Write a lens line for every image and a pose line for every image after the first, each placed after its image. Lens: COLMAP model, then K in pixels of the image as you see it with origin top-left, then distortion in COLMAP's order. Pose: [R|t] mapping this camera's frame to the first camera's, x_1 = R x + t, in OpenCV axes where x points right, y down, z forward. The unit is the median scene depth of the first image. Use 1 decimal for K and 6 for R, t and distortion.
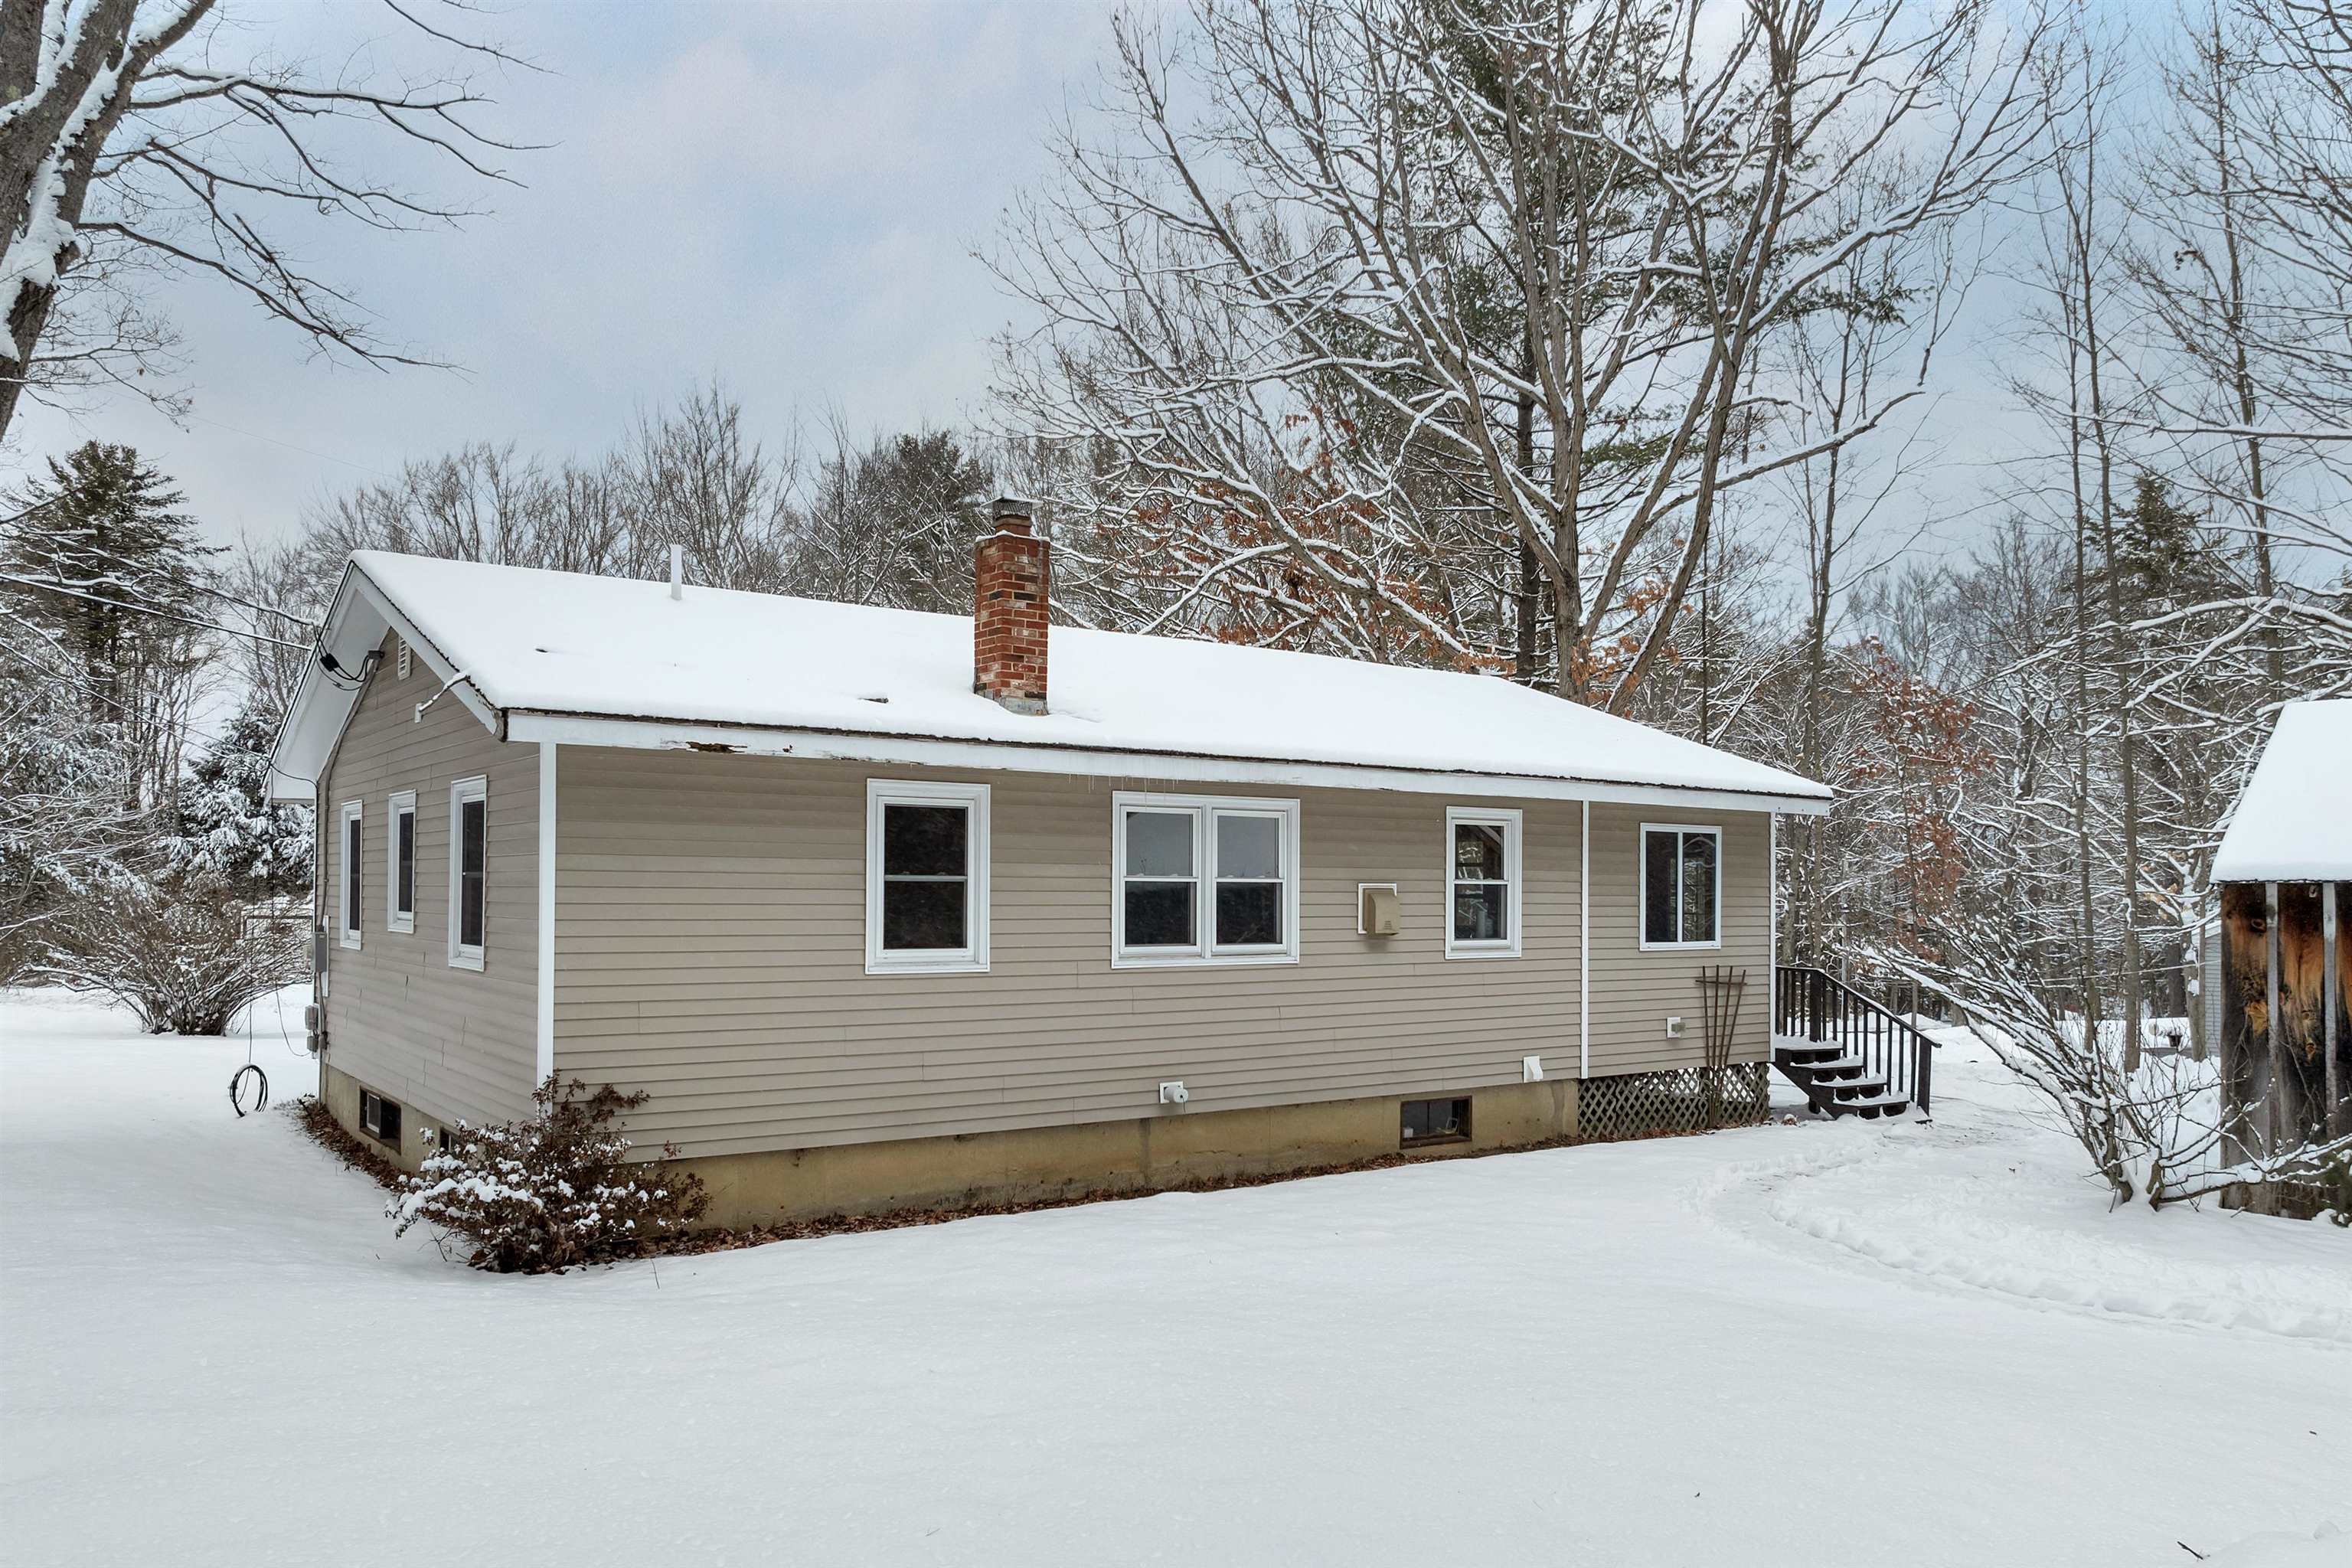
lens RADIAL K [[1668.8, 0, 1176.0], [0, 1668.8, 814.9], [0, 0, 1]] dist [-0.027740, 0.000365]
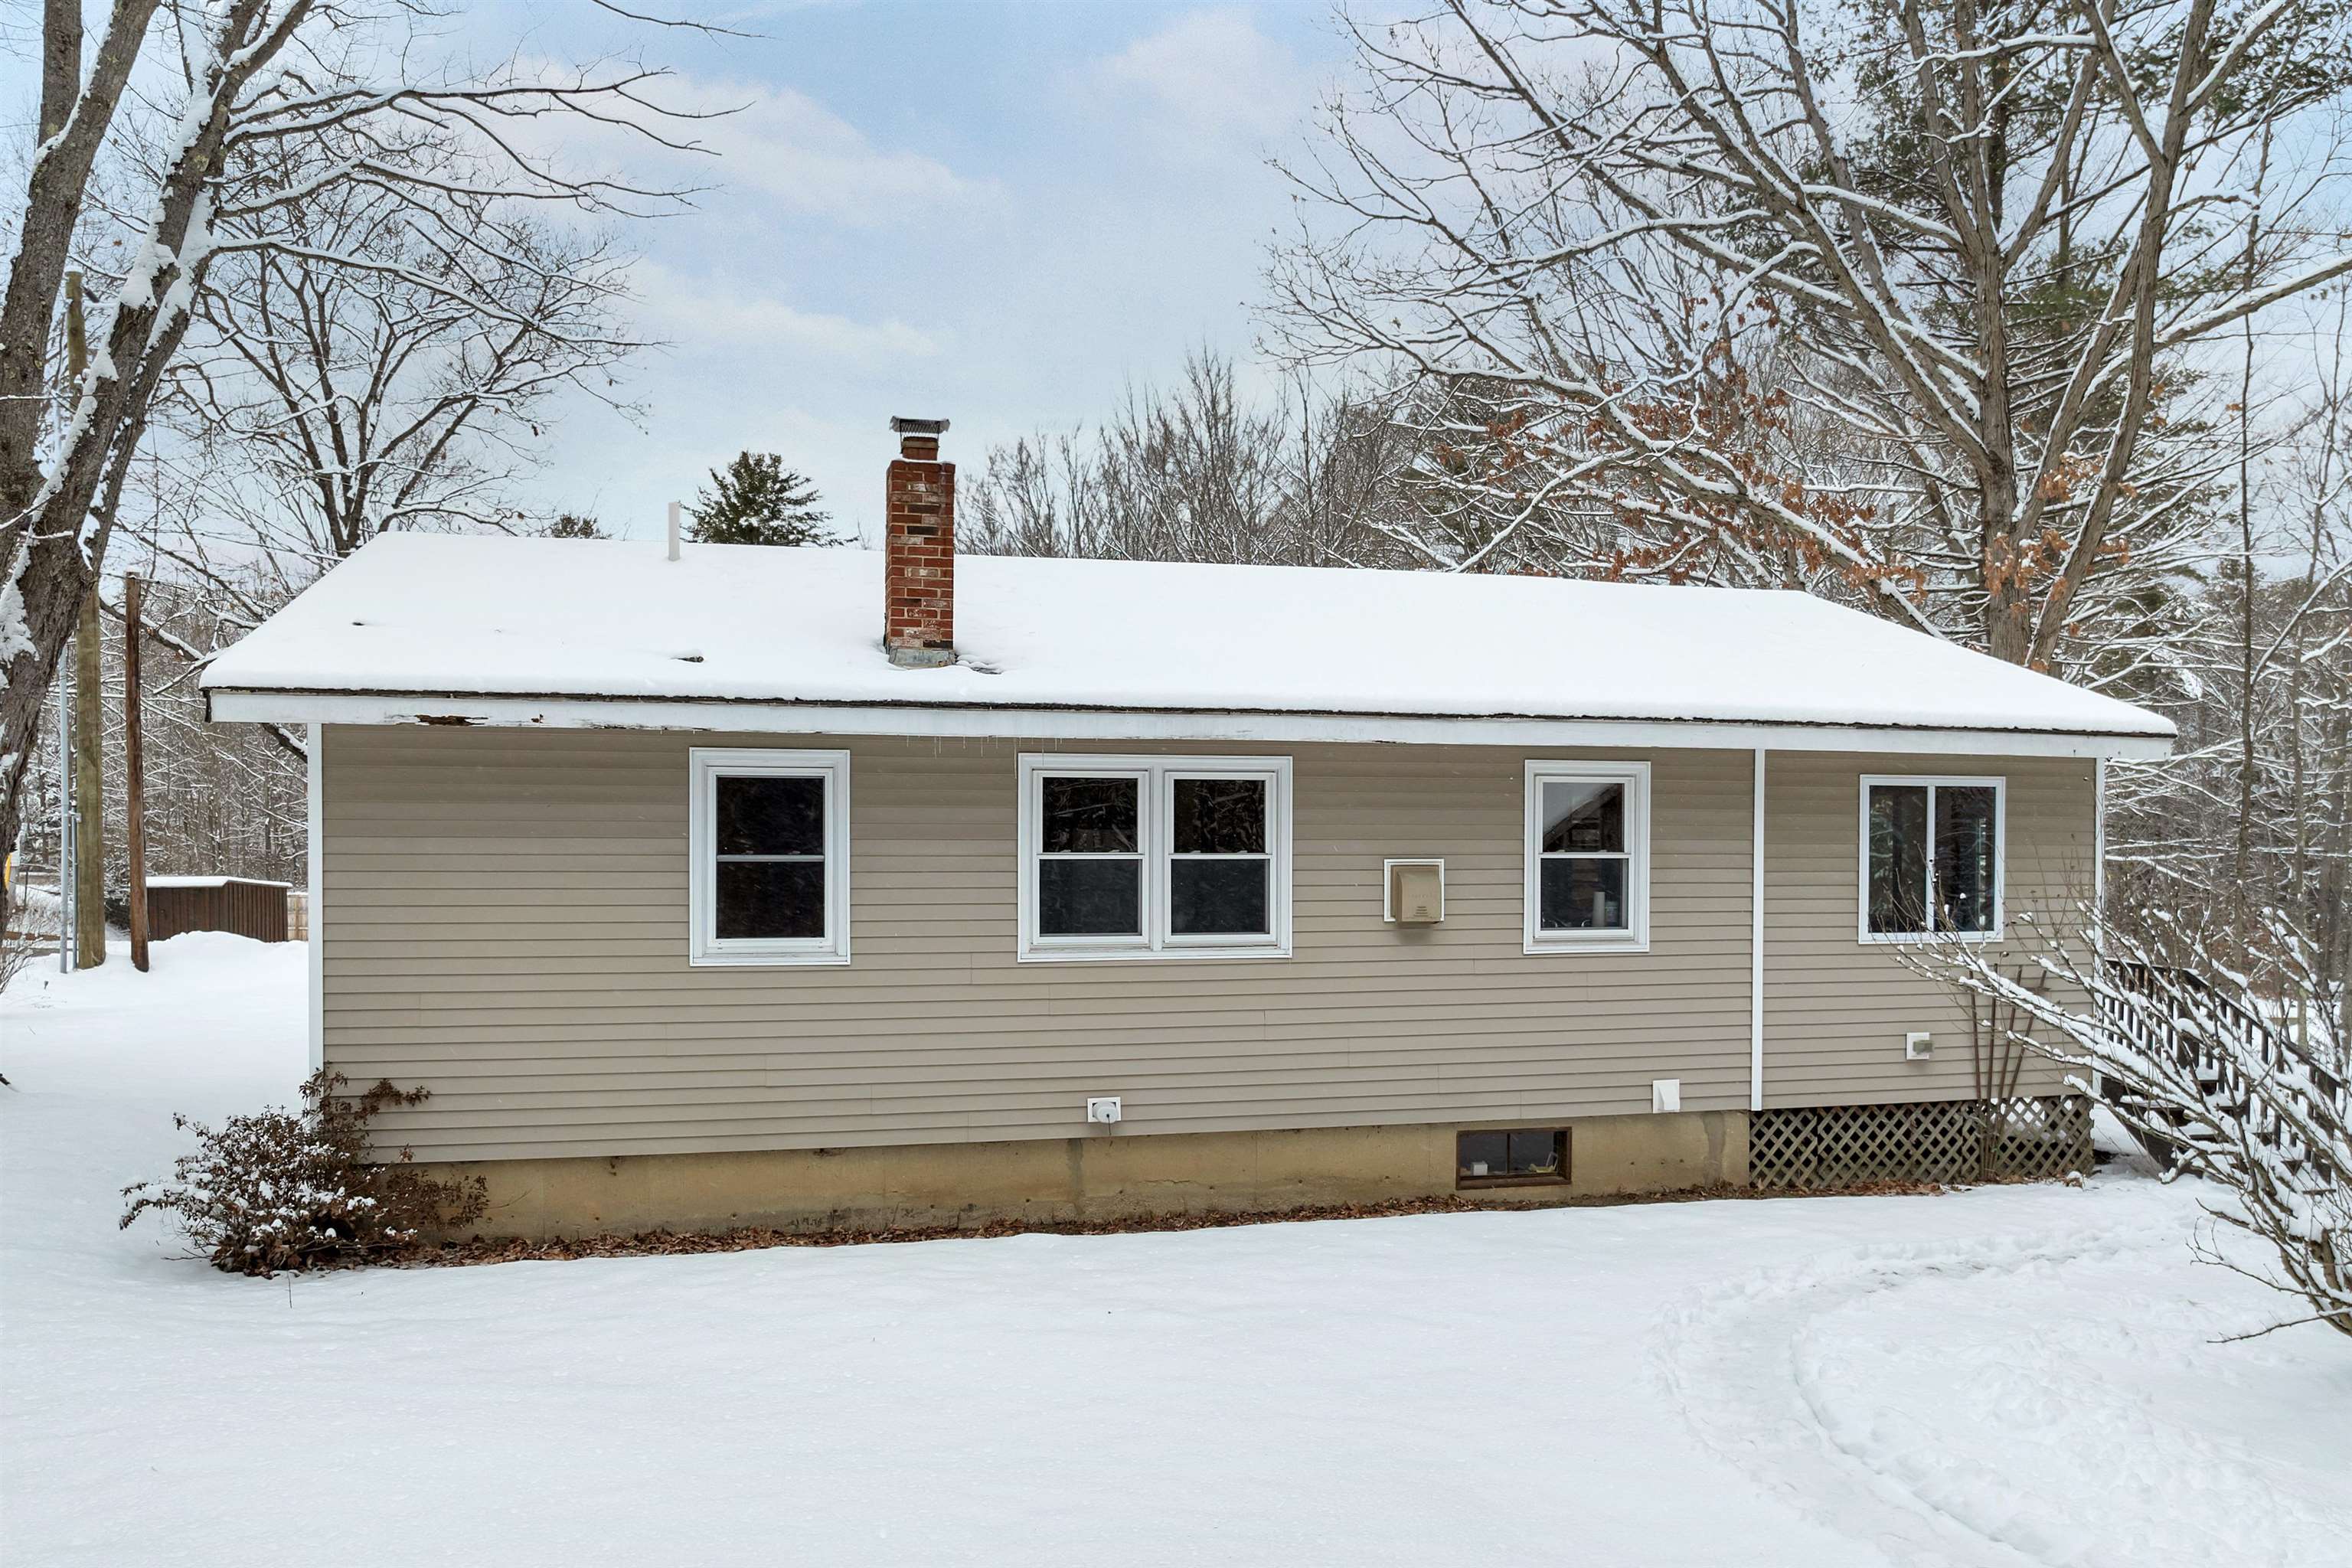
lens RADIAL K [[1685.2, 0, 1159.3], [0, 1685.2, 818.3], [0, 0, 1]] dist [-0.035115, 0.003146]
pose [[0.928722, -0.008164, -0.370687, 0.330411], [0.019609, 0.999440, 0.027116, -0.002957], [0.370258, -0.032452, 0.928362, 0.221280]]
